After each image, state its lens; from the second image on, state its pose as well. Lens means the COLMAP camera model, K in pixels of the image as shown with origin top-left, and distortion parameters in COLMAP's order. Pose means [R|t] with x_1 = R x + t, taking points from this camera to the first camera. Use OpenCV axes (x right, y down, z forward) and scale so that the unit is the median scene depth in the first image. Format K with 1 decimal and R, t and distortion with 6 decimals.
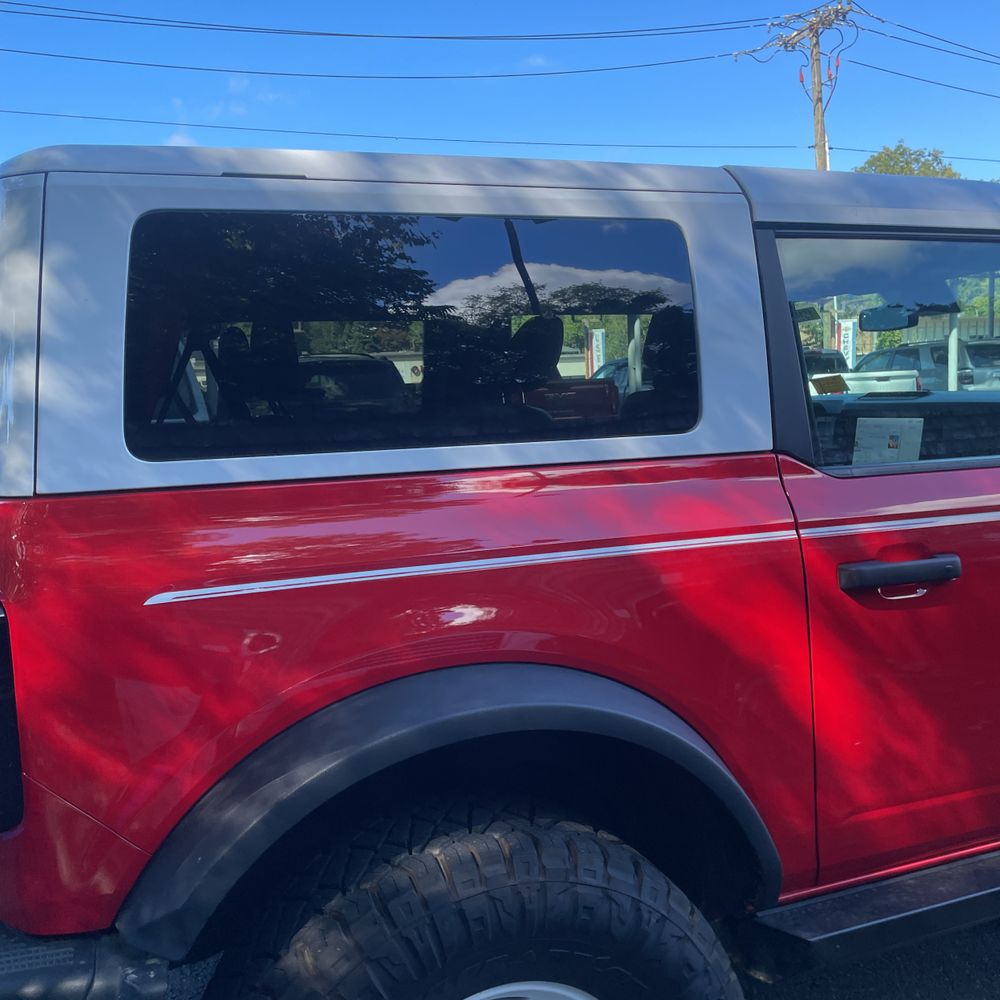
lens RADIAL K [[986.8, 0, 497.2], [0, 986.8, 479.7], [0, 0, 1]] dist [0.082660, -0.138744]
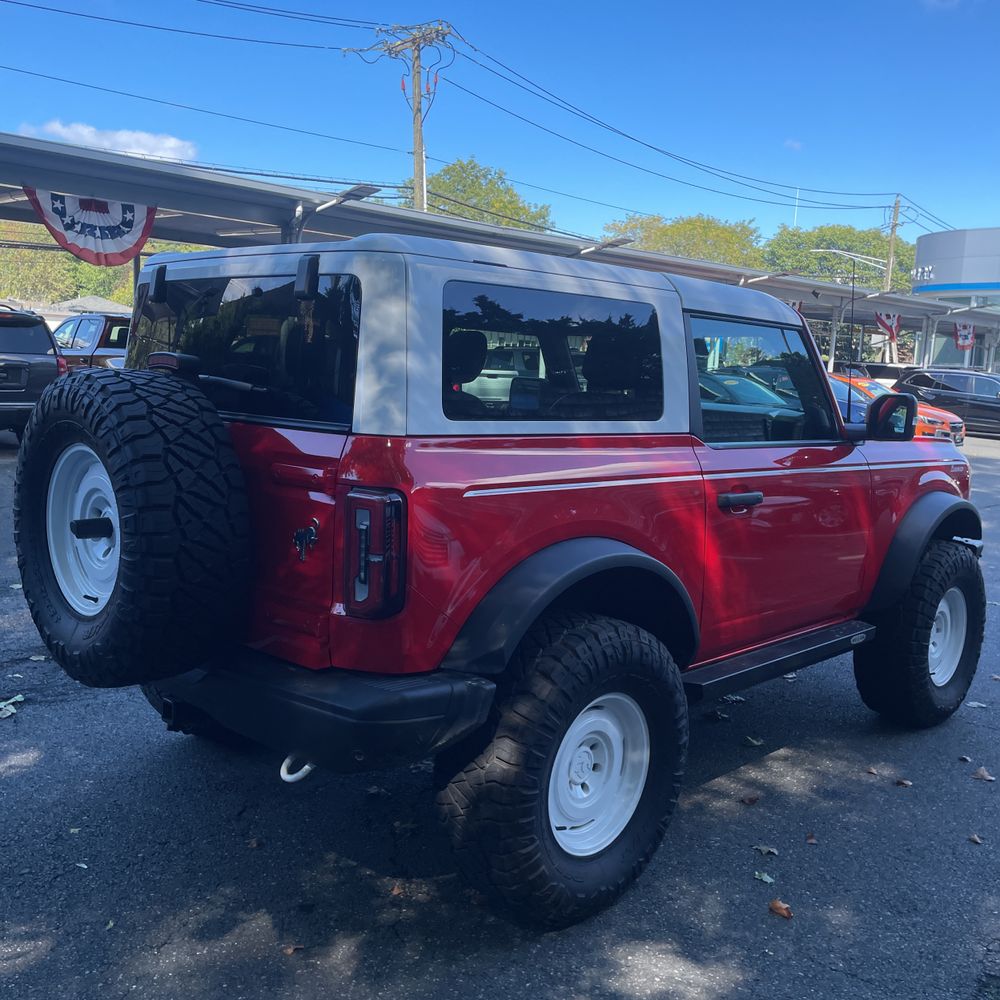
lens RADIAL K [[986.8, 0, 497.2], [0, 986.8, 479.7], [0, 0, 1]] dist [0.082660, -0.138744]
pose [[0.904514, 0.038344, 0.424717, -0.864583], [-0.048273, 0.998754, 0.012638, 0.054768], [-0.423704, -0.031933, 0.905238, -0.558952]]
